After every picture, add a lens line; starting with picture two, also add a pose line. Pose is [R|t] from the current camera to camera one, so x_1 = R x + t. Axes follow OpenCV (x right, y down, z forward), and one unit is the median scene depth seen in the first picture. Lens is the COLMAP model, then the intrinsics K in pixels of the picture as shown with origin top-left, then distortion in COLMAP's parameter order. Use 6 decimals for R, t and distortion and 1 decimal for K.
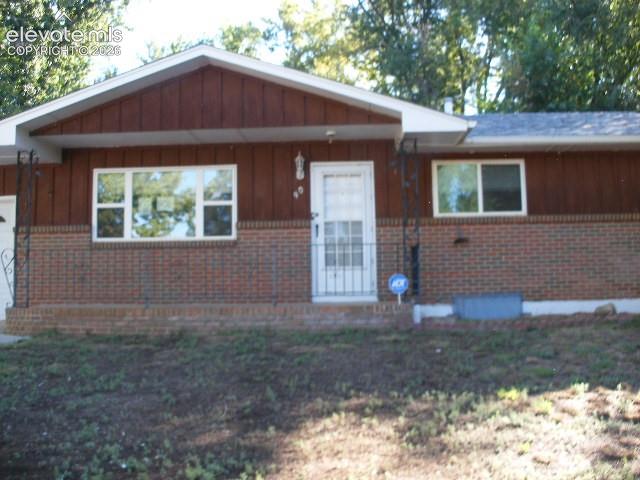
lens RADIAL K [[676.3, 0, 318.7], [0, 676.3, 220.1], [0, 0, 1]] dist [-0.213424, 0.225684]
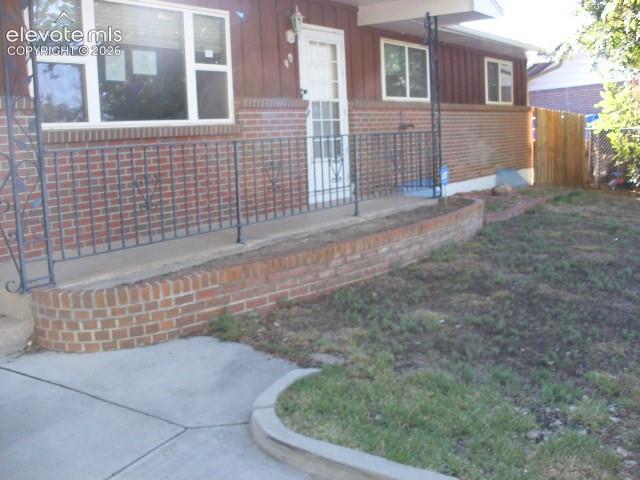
lens RADIAL K [[676.3, 0, 318.7], [0, 676.3, 220.1], [0, 0, 1]] dist [-0.213424, 0.225684]
pose [[0.557751, -0.112989, 0.822282, -0.641172], [-0.042313, 0.985532, 0.164122, 0.009687], [-0.828929, -0.126333, 0.544901, 0.556512]]
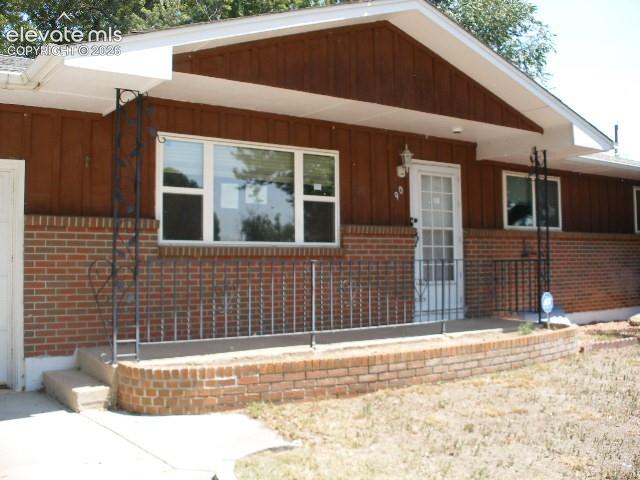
lens RADIAL K [[676.3, 0, 318.7], [0, 676.3, 220.1], [0, 0, 1]] dist [-0.213424, 0.225684]
pose [[0.797056, 0.049465, 0.601876, -0.616266], [-0.063239, 0.997997, 0.001726, -0.002548], [-0.600585, -0.039437, 0.798588, 0.395825]]
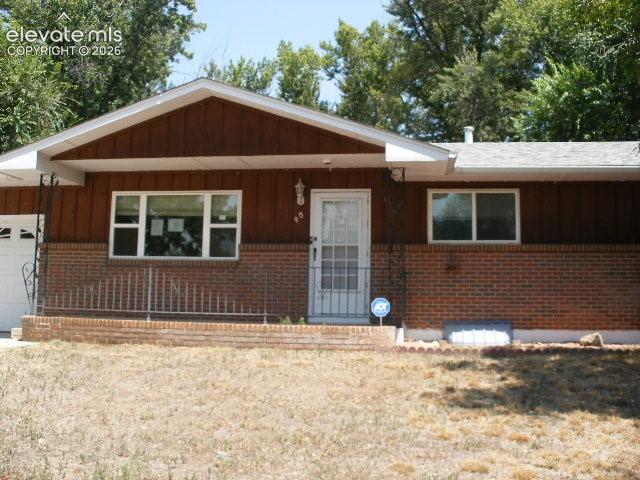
lens RADIAL K [[676.3, 0, 318.7], [0, 676.3, 220.1], [0, 0, 1]] dist [-0.213424, 0.225684]
pose [[0.993813, 0.020622, -0.109139, 0.117072], [-0.024441, 0.999131, -0.033769, -0.002105], [0.108348, 0.036228, 0.993453, -0.041559]]
